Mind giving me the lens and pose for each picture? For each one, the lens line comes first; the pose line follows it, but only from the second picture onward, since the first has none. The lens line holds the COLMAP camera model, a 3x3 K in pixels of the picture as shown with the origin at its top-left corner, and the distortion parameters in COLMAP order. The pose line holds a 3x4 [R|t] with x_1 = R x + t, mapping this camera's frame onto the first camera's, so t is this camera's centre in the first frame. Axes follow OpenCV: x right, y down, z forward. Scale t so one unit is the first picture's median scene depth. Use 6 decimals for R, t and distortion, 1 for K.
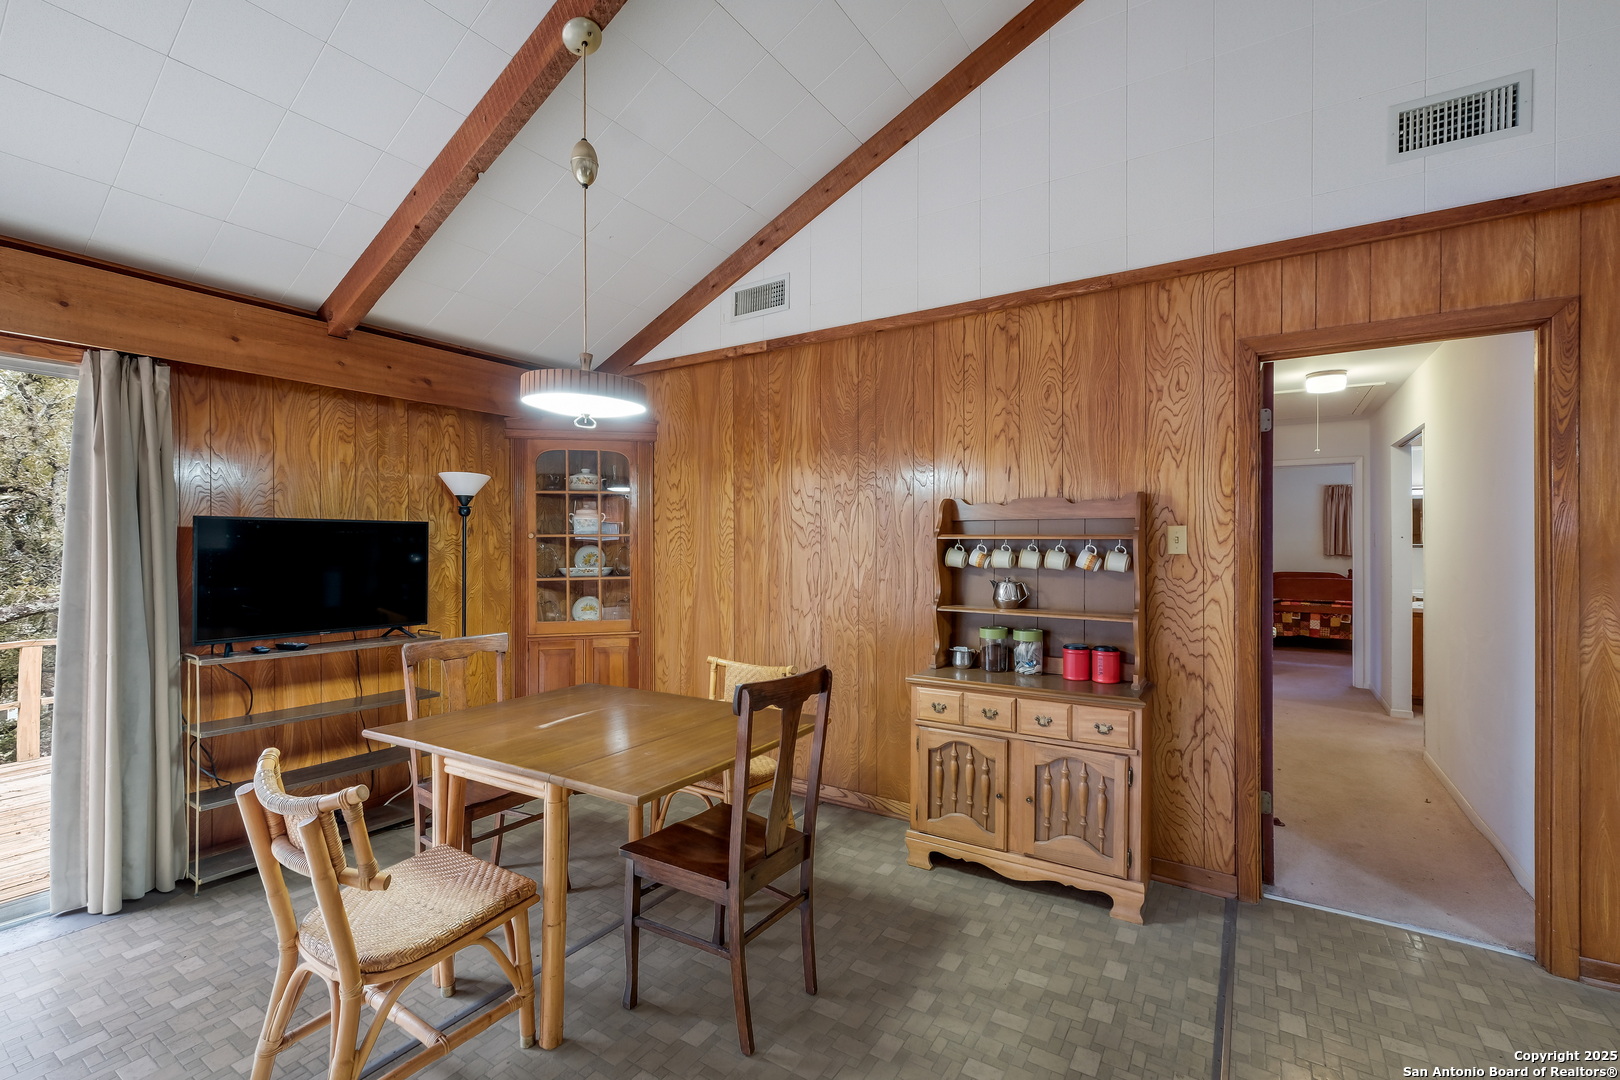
lens RADIAL K [[694.0, 0, 812.1], [0, 694.0, 543.5], [0, 0, 1]] dist [0.002103, 0.000318]
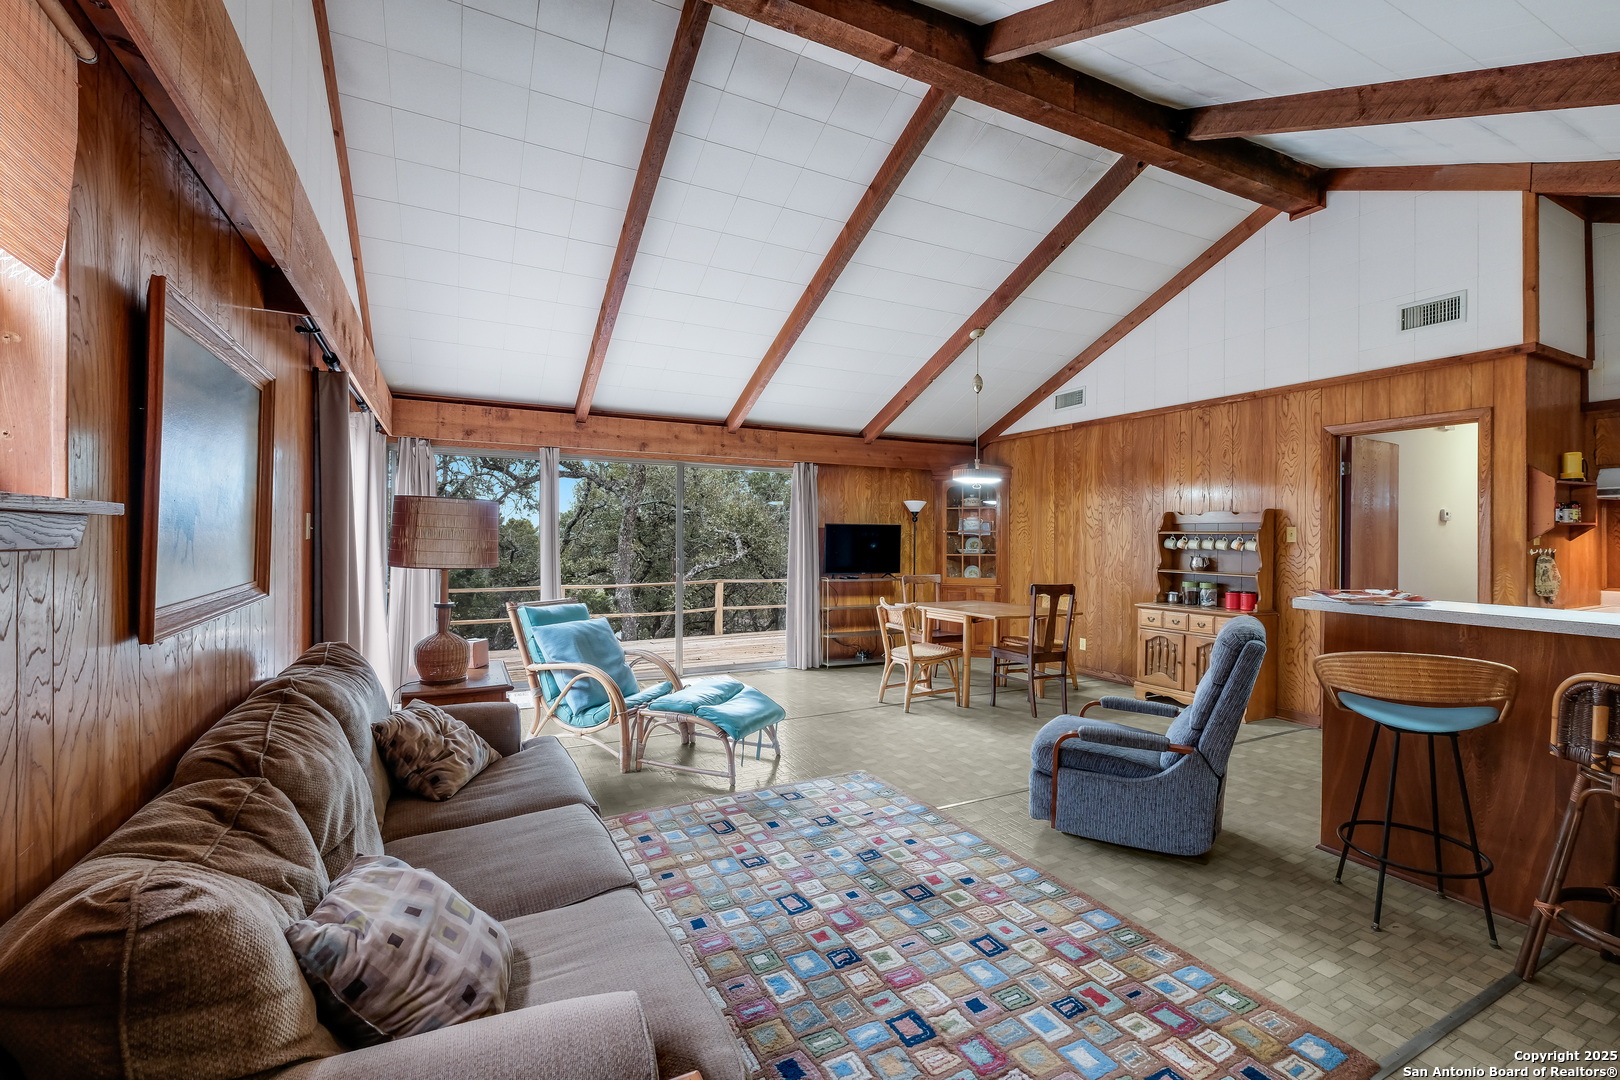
lens RADIAL K [[694.5, 0, 810.0], [0, 694.5, 540.0], [0, 0, 1]] dist [-0.001270, -0.000467]
pose [[0.864972, 0.008169, -0.501754, 0.300986], [-0.007371, 0.999966, 0.003572, 0.010806], [0.501767, 0.000609, 0.865003, -1.077311]]
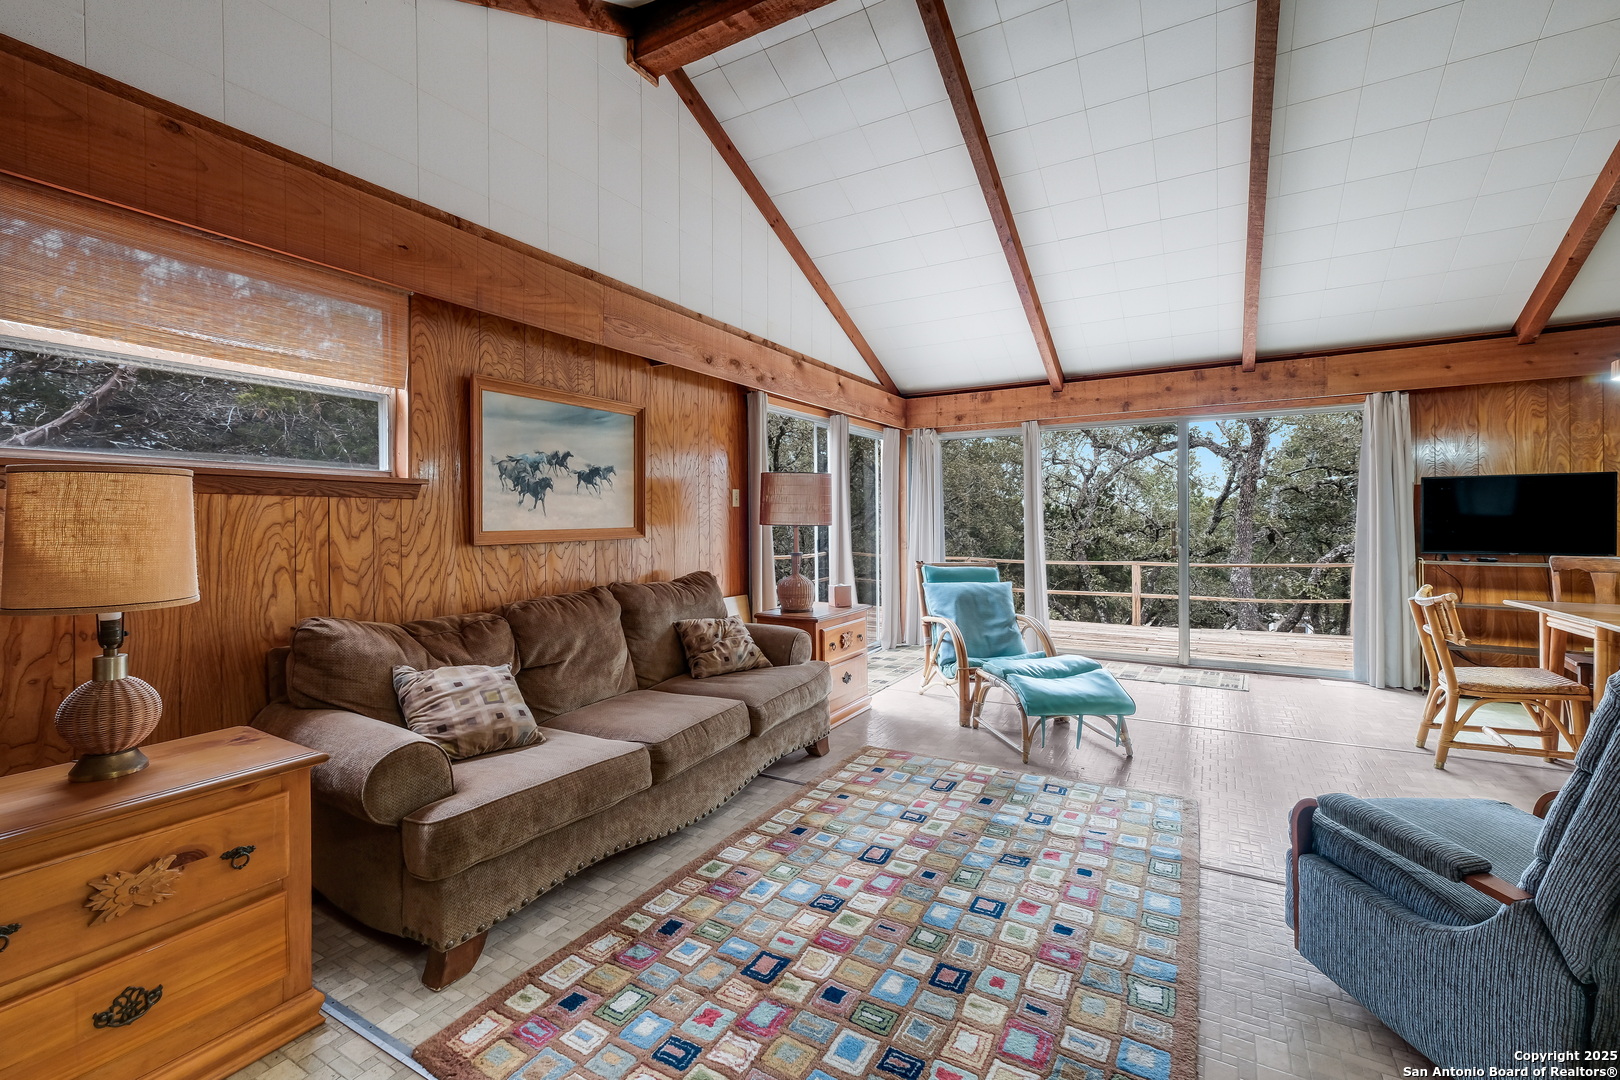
lens RADIAL K [[692.5, 0, 808.8], [0, 692.5, 524.7], [0, 0, 1]] dist [0.000360, 0.000361]
pose [[0.039101, 0.004078, -0.999227, 0.667819], [0.007790, 0.999960, 0.004385, 0.050183], [0.999205, -0.007956, 0.039068, -0.509636]]
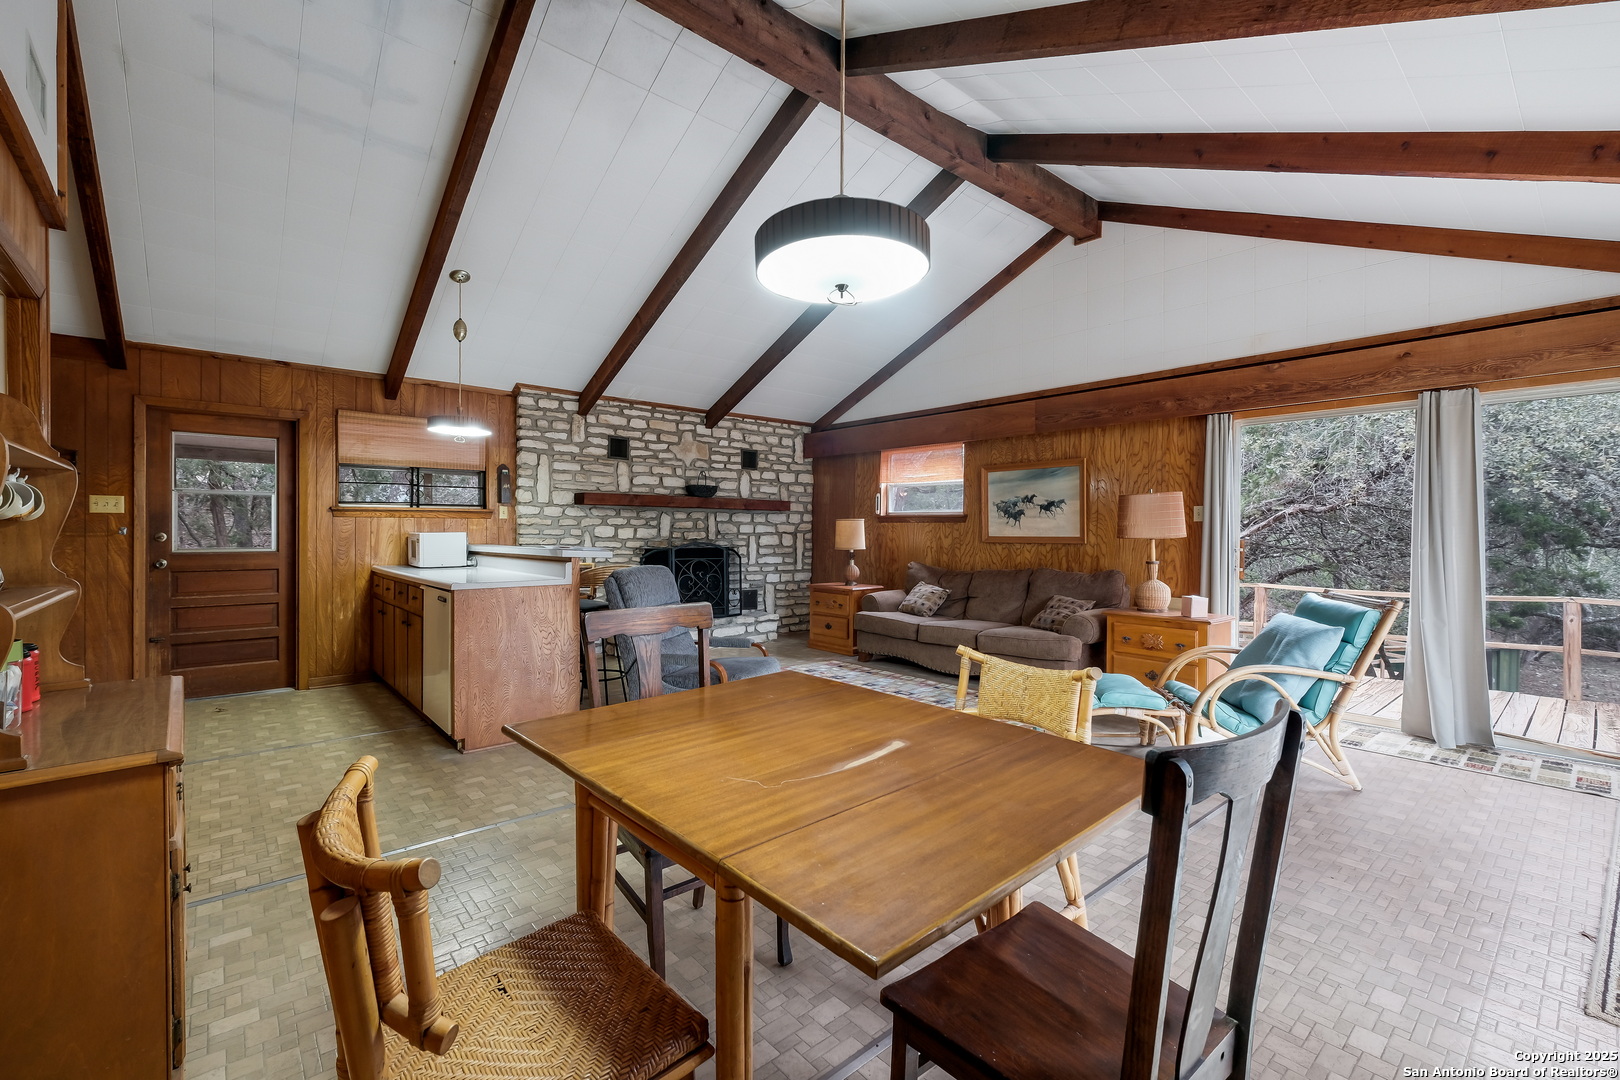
lens RADIAL K [[693.0, 0, 809.4], [0, 693.0, 538.7], [0, 0, 1]] dist [-0.001678, -0.000006]
pose [[-0.957792, -0.009089, 0.287320, -0.359047], [-0.005305, 0.999889, 0.013946, 0.041294], [-0.287415, 0.011834, -0.957733, 1.213474]]
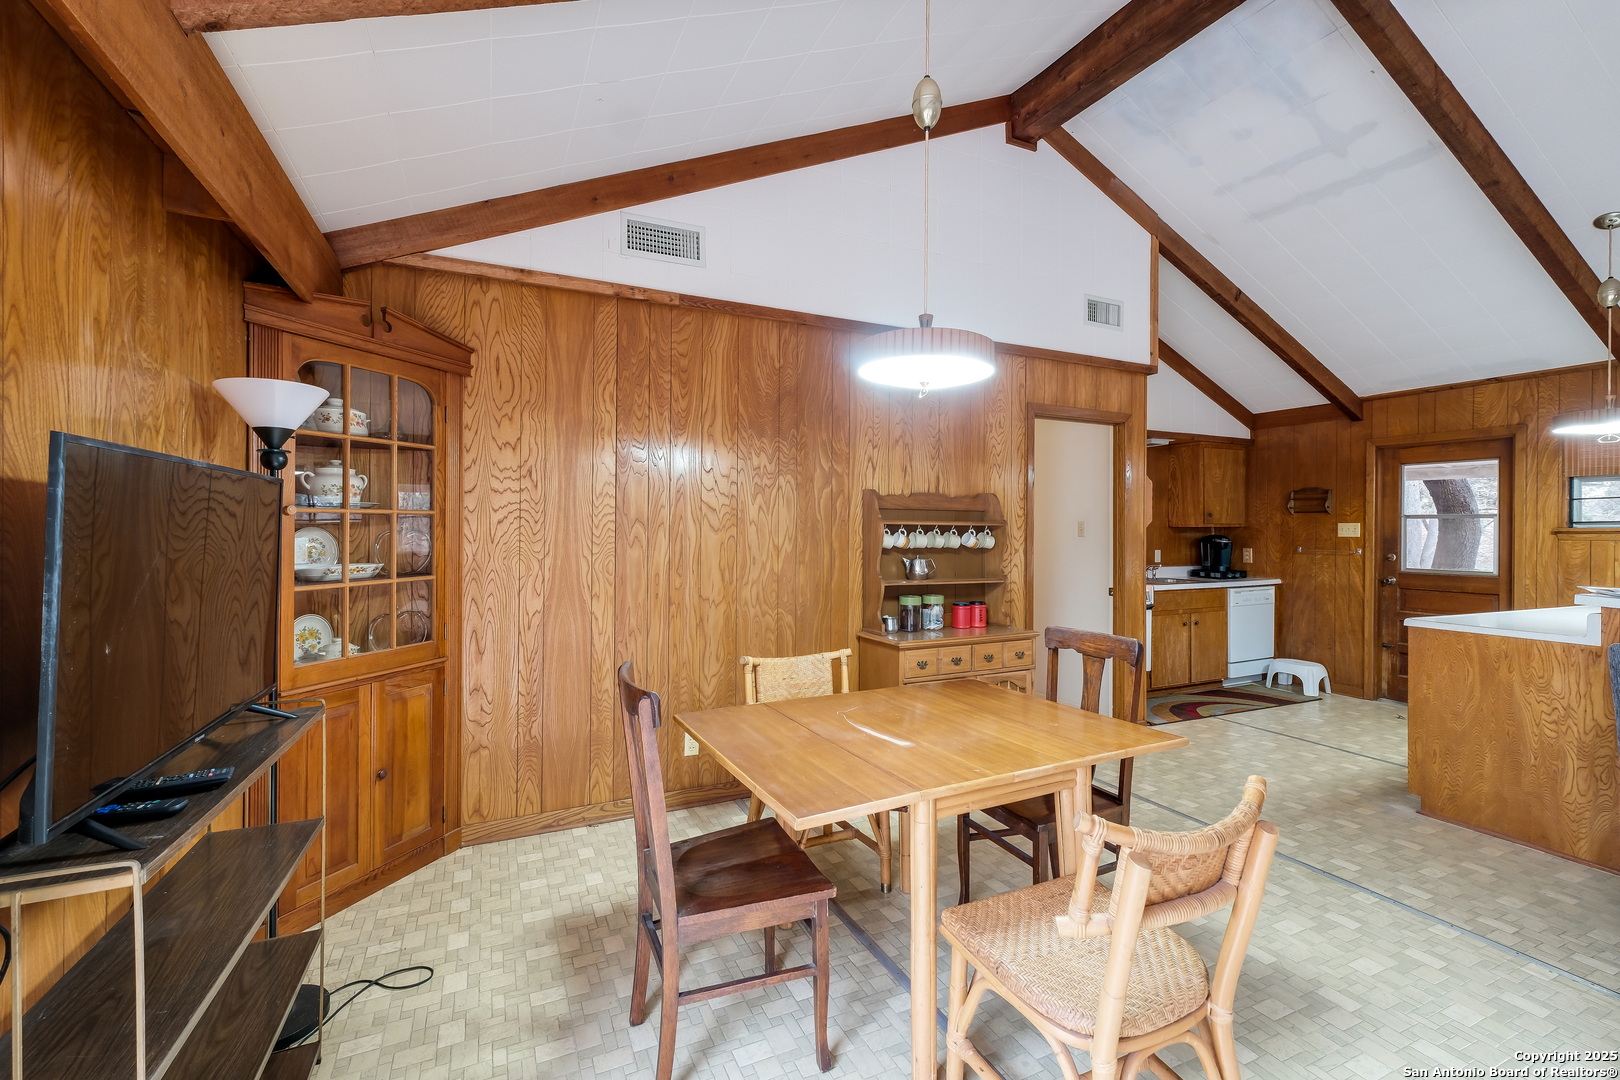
lens RADIAL K [[692.5, 0, 808.8], [0, 692.5, 524.7], [0, 0, 1]] dist [0.000360, 0.000361]
pose [[0.539787, 0.008140, 0.841762, -0.842871], [-0.005450, 0.999966, -0.006175, 0.002504], [-0.841784, -0.001255, 0.539813, 0.468000]]
